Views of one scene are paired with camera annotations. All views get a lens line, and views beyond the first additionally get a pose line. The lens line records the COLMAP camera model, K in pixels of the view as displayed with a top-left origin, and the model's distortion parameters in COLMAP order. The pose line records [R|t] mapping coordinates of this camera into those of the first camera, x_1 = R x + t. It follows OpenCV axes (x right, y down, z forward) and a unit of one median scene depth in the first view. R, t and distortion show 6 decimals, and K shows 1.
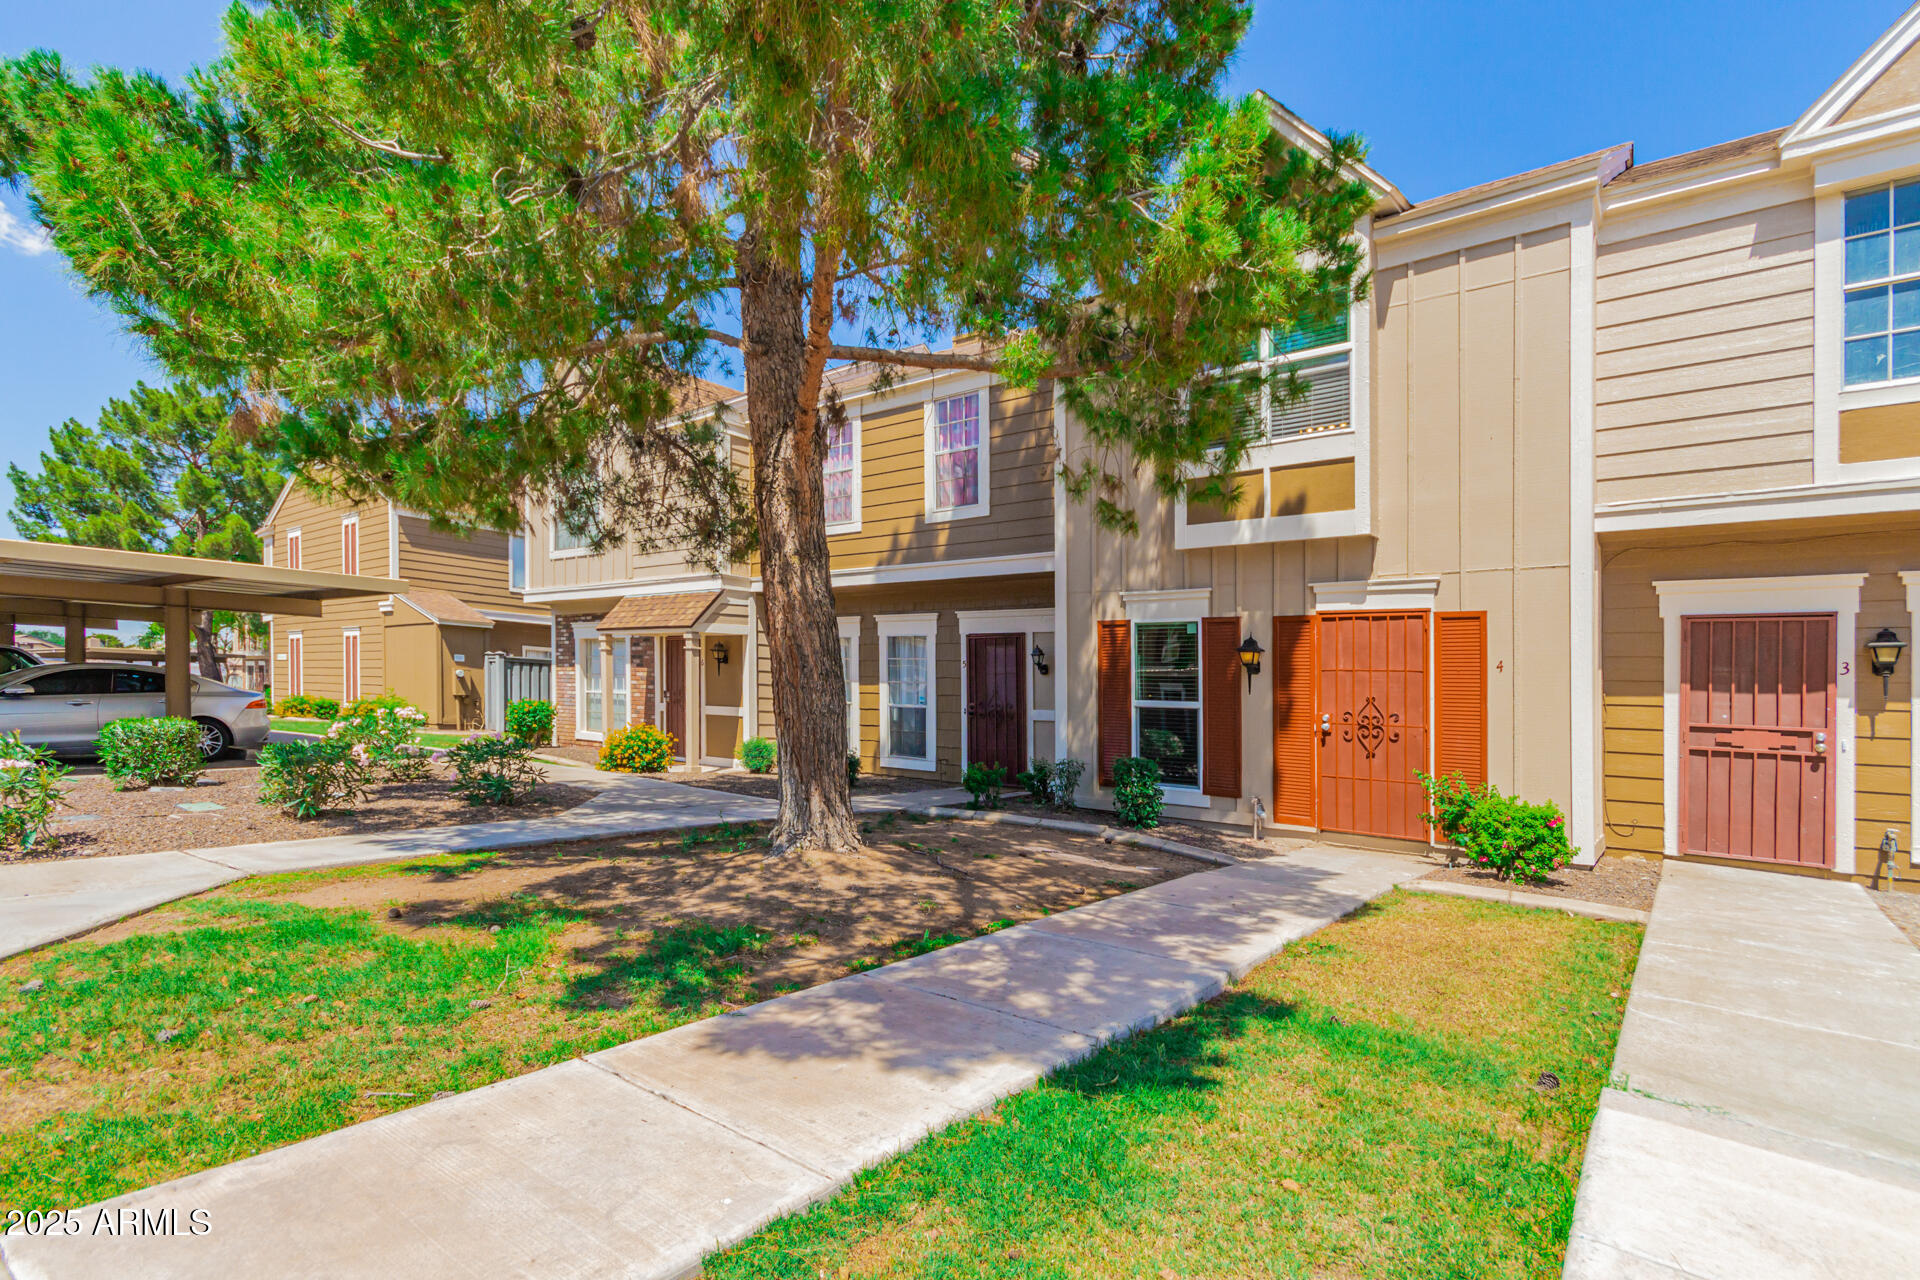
lens RADIAL K [[894.4, 0, 960.0], [0, 894.4, 640.0], [0, 0, 1]] dist [0.001151, 0.000552]
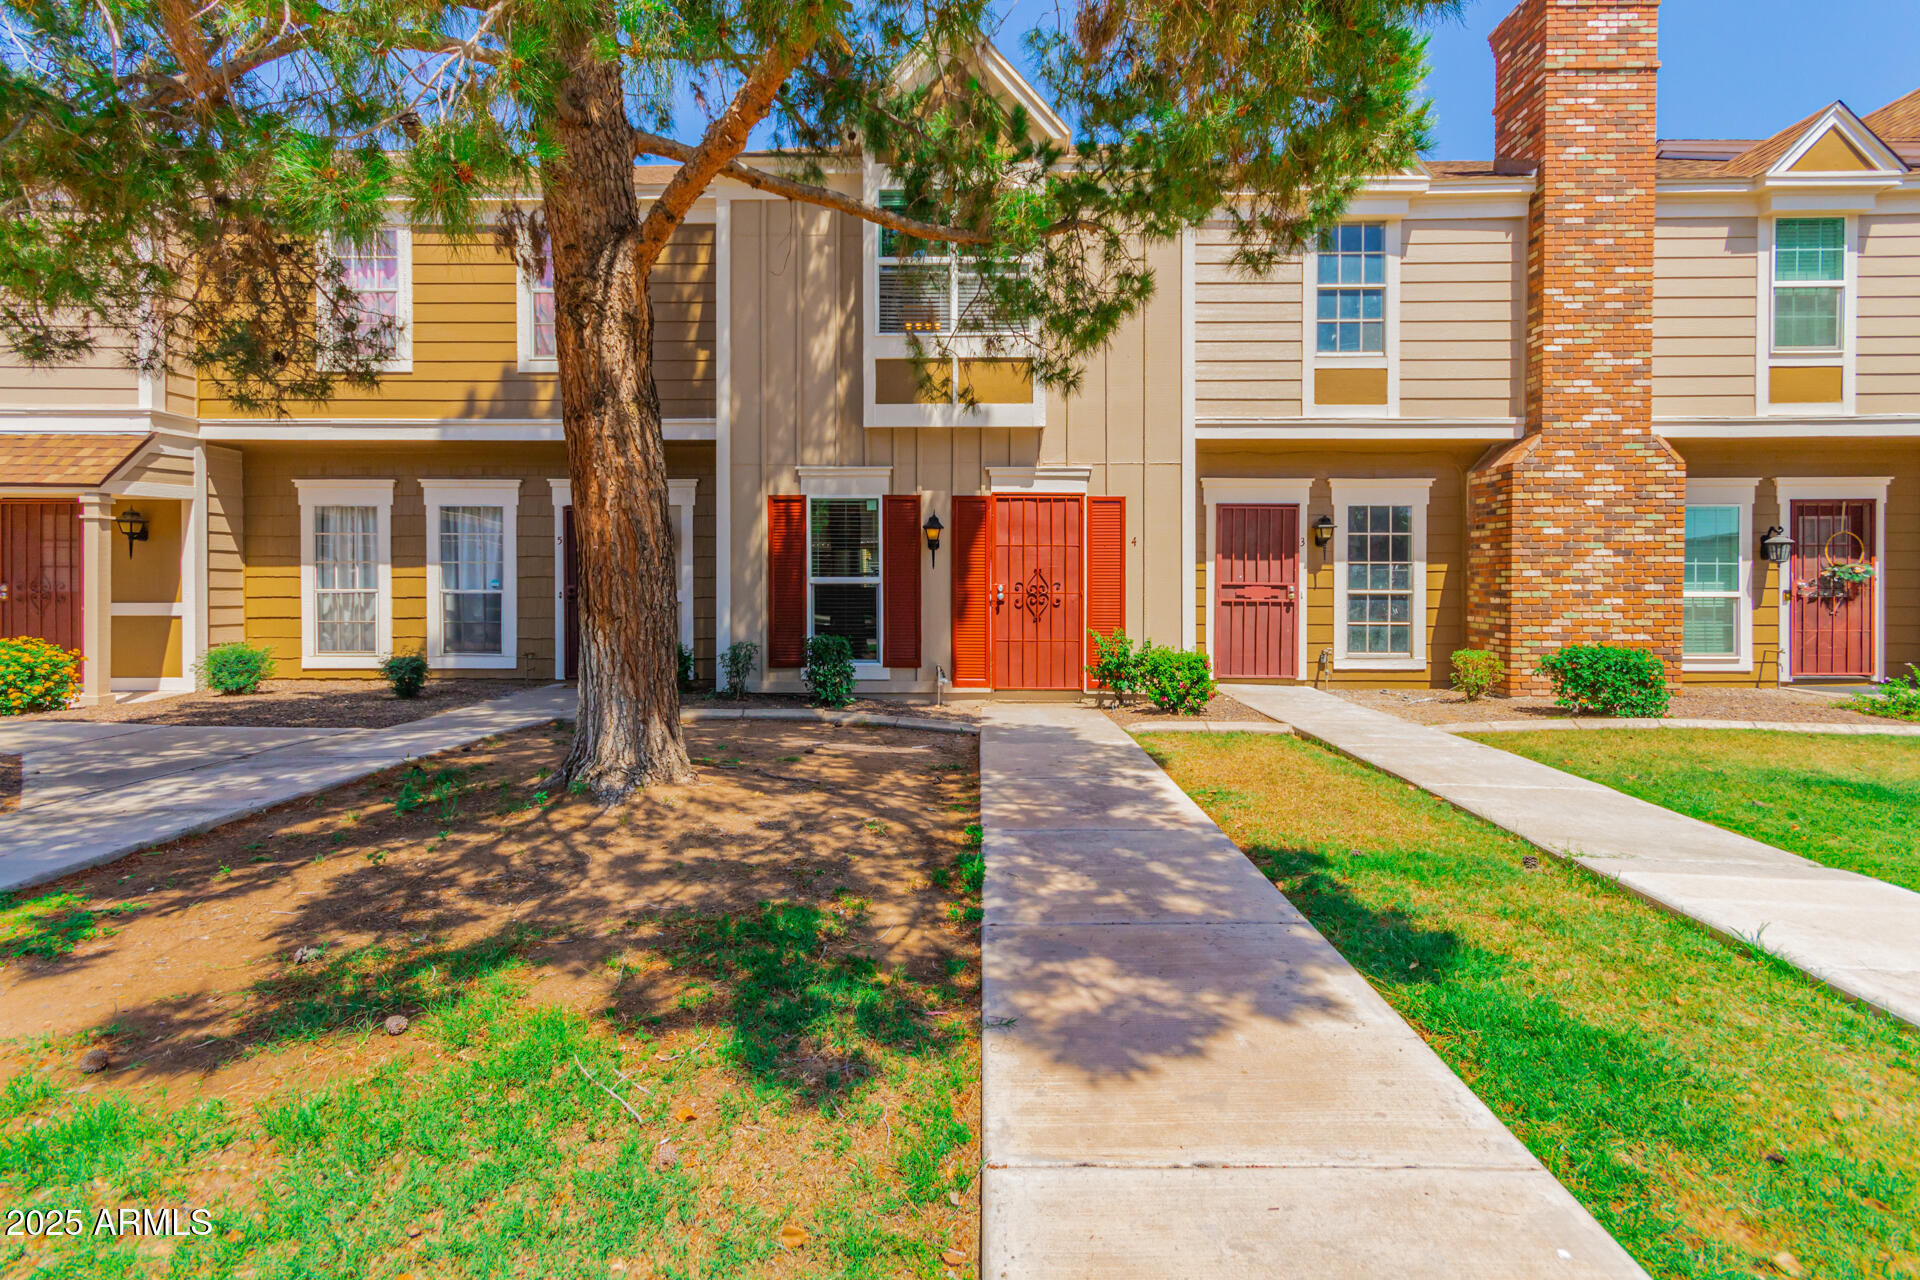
lens RADIAL K [[859.8, 0, 957.5], [0, 859.8, 505.4], [0, 0, 1]] dist [-0.002371, -0.000170]
pose [[0.802408, 0.019458, 0.596459, -0.296843], [-0.014021, 0.999807, -0.013754, -0.000847], [-0.596612, 0.002674, 0.802526, 0.185903]]
